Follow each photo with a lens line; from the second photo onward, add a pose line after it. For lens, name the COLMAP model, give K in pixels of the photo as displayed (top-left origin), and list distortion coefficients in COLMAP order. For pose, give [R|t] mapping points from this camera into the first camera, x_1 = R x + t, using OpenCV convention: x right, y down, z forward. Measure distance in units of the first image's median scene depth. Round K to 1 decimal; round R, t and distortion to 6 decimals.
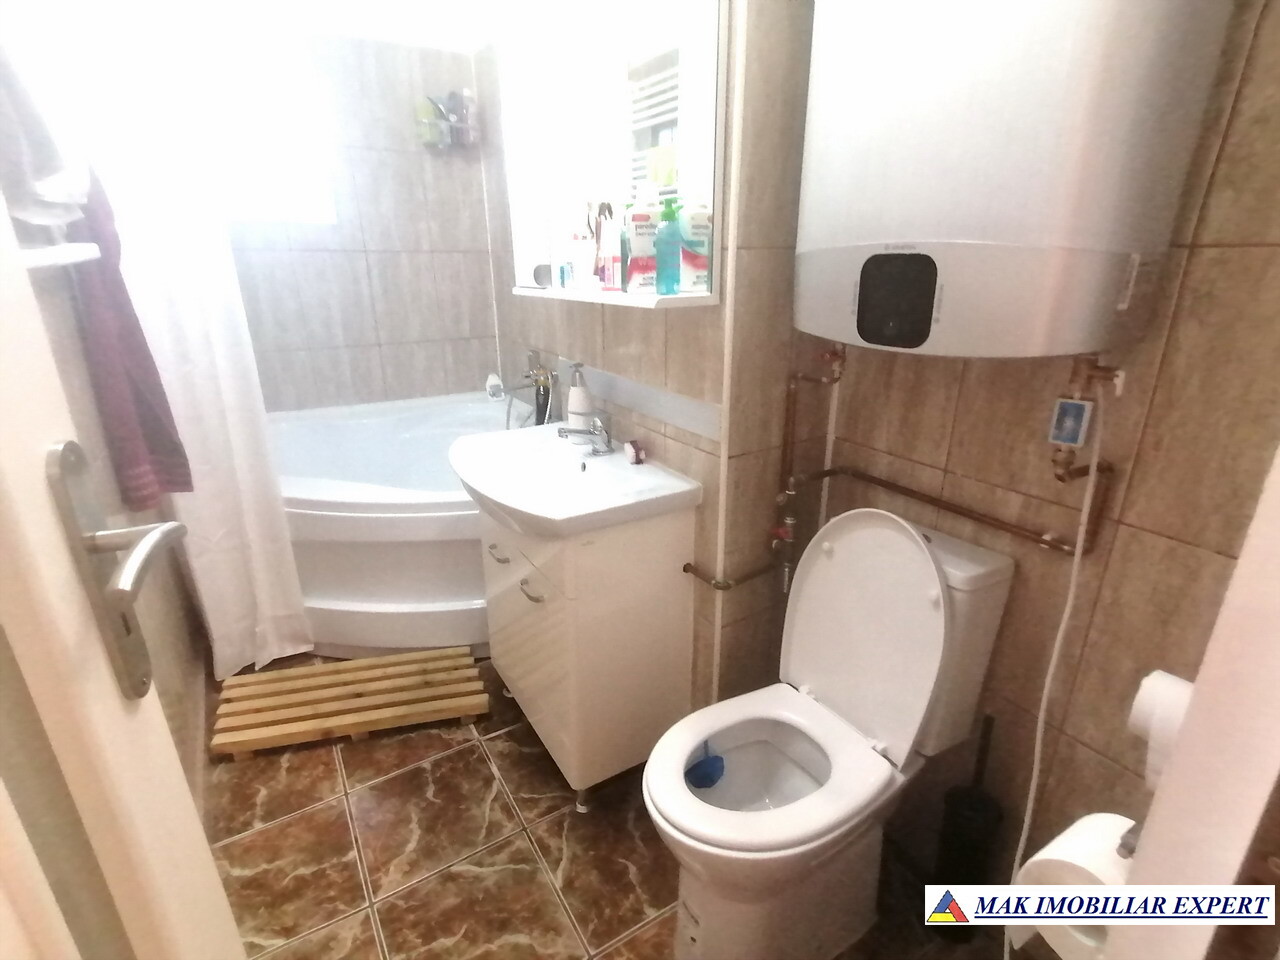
lens RADIAL K [[620.3, 0, 640.0], [0, 620.3, 480.0], [0, 0, 1]] dist [0.035435, 0.000176]
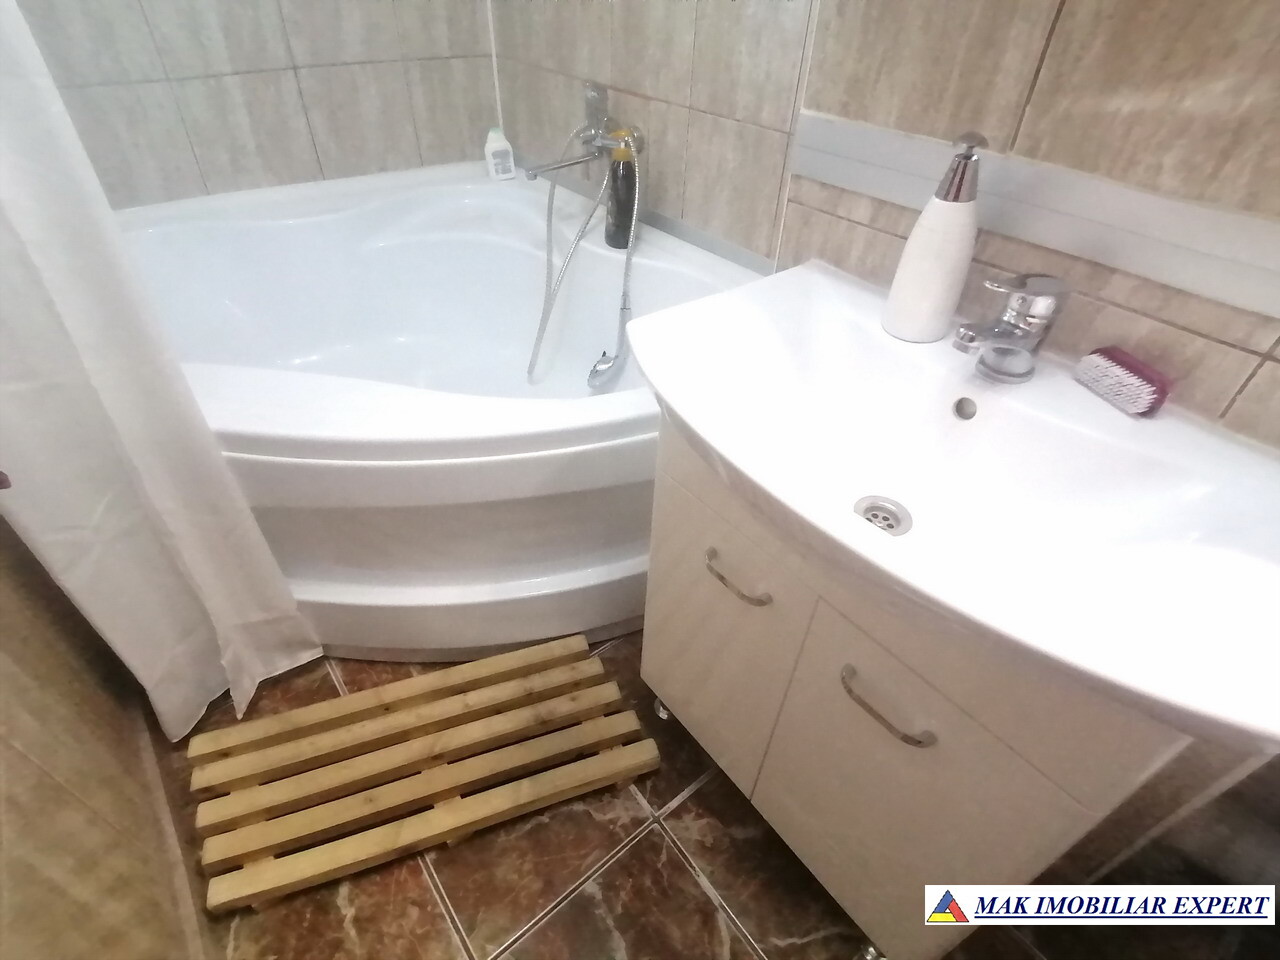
lens RADIAL K [[624.5, 0, 640.0], [0, 624.5, 480.0], [0, 0, 1]] dist [0.063847, -0.042843]
pose [[0.992777, -0.048437, 0.109764, -0.297135], [0.007592, 0.938411, 0.345438, -0.104823], [-0.119736, -0.342109, 0.932000, 0.486585]]
